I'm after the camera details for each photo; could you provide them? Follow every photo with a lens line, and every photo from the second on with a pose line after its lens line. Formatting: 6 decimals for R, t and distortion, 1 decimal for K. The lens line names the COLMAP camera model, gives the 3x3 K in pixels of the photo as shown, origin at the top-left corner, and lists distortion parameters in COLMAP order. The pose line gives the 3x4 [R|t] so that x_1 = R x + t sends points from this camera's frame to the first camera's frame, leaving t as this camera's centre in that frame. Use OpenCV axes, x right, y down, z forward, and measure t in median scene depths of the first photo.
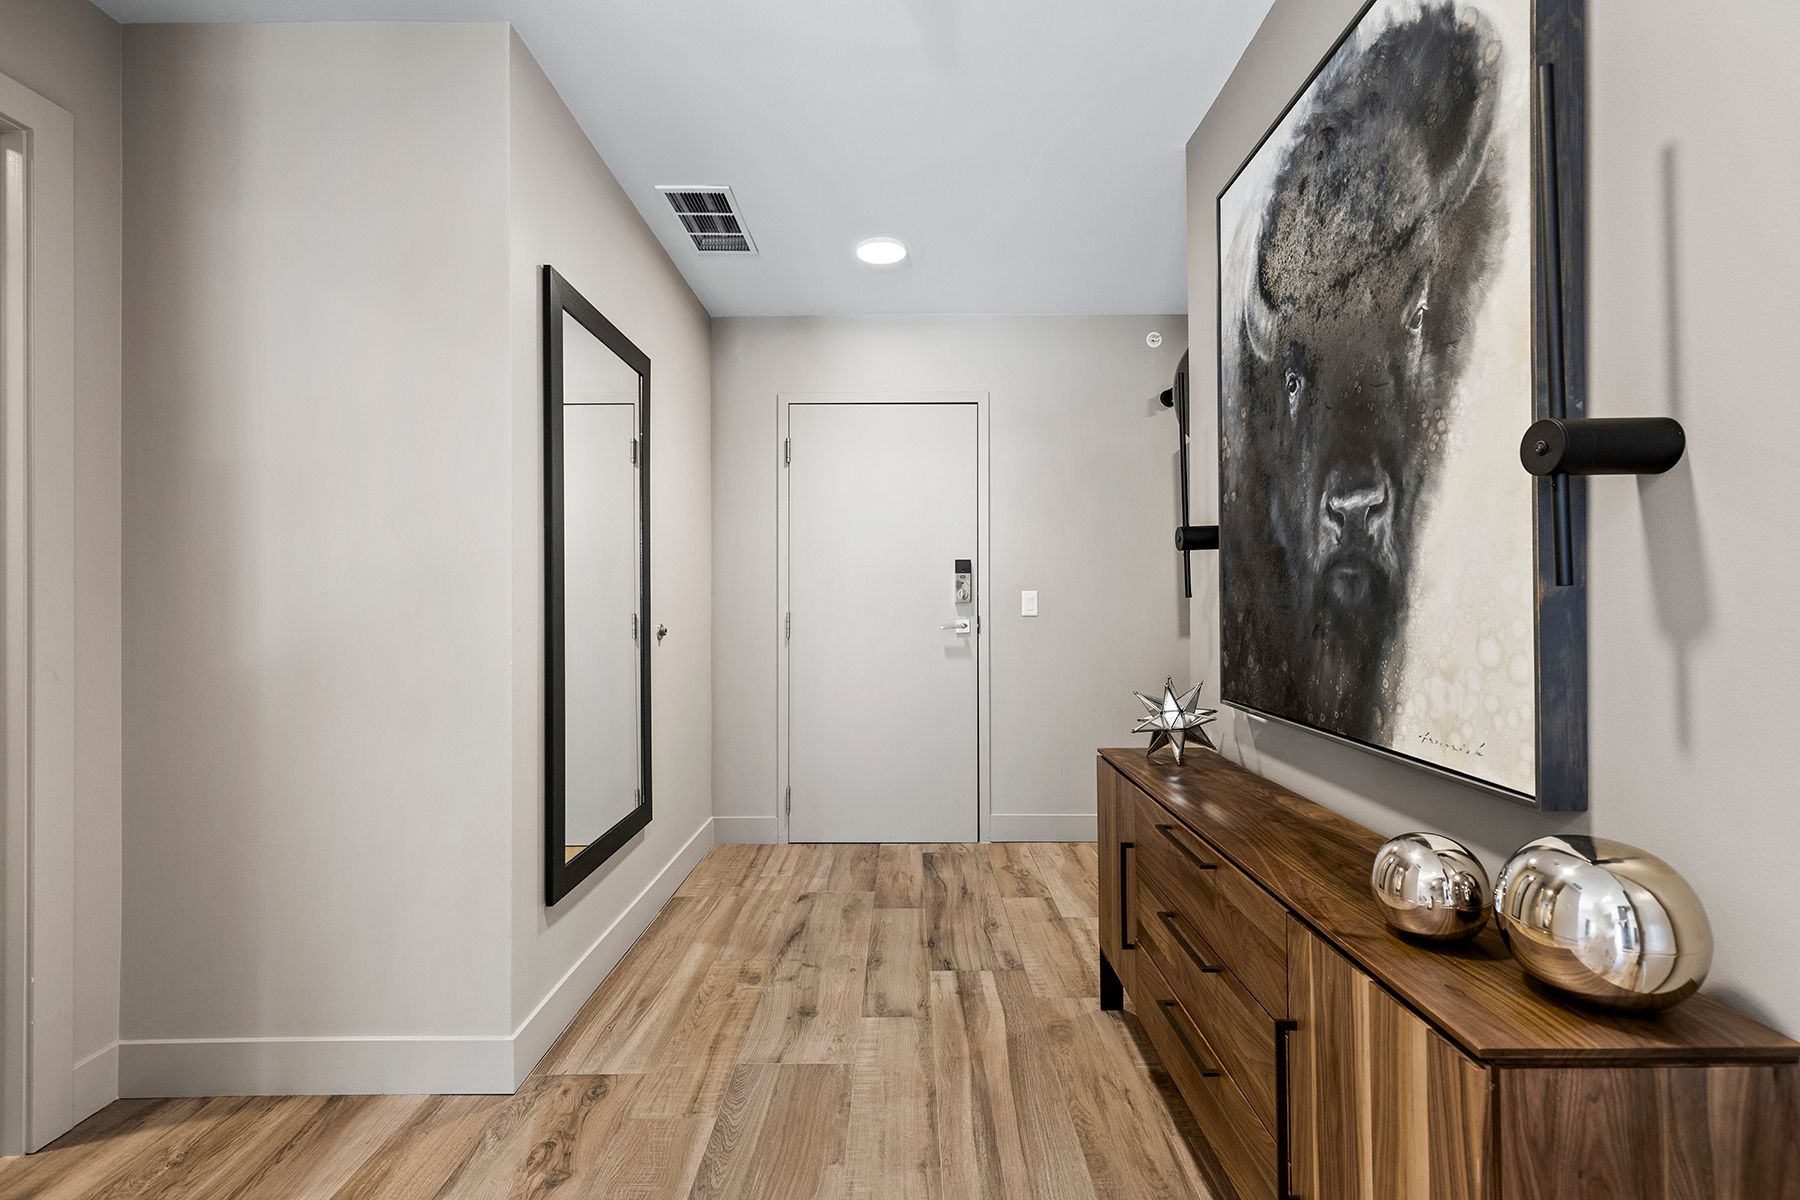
lens RADIAL K [[811.0, 0, 903.6], [0, 811.0, 597.4], [0, 0, 1]] dist [0.000600, 0.000649]
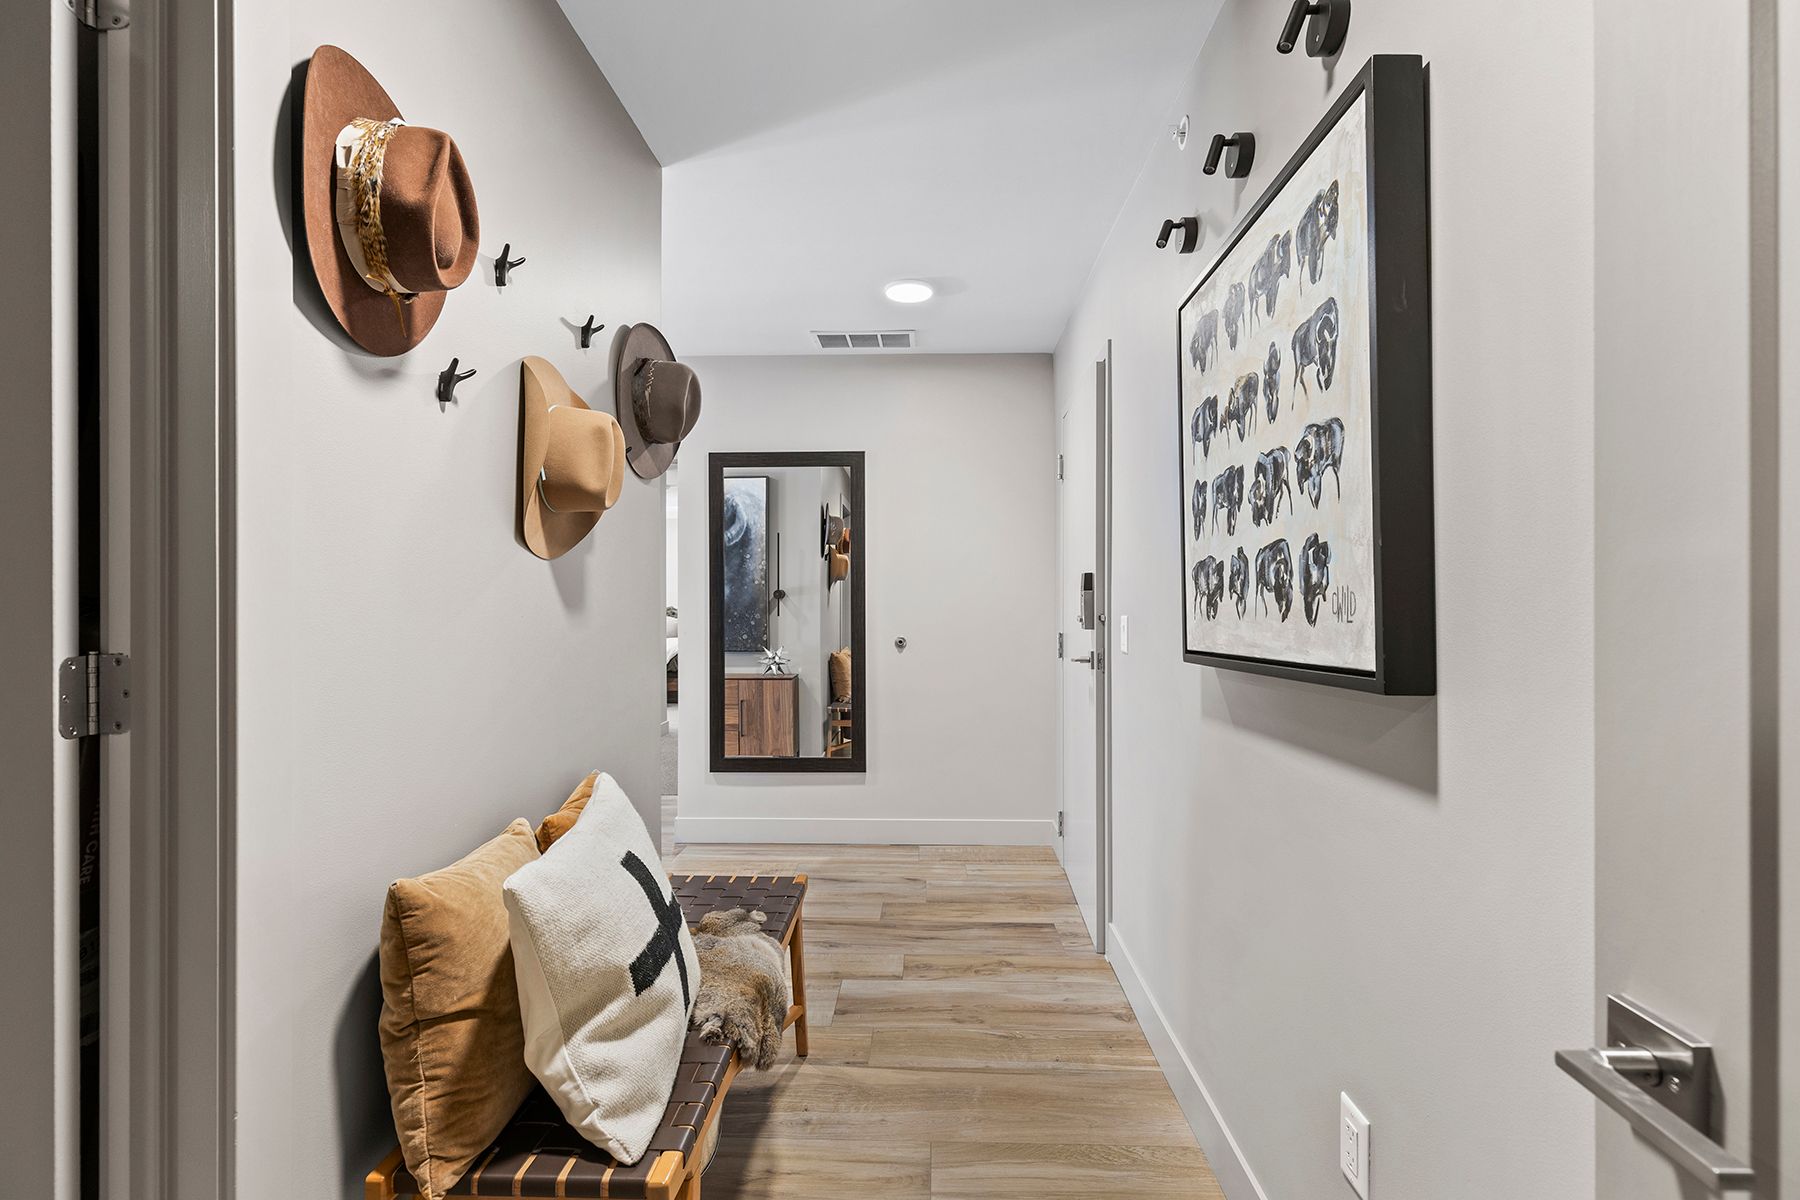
lens RADIAL K [[811.0, 0, 901.4], [0, 811.0, 603.6], [0, 0, 1]] dist [0.000600, 0.000649]
pose [[-0.048217, 0.005715, -0.998821, 0.999310], [0.013403, 0.999897, 0.005074, -0.028182], [0.998747, -0.013142, -0.048289, 1.014861]]
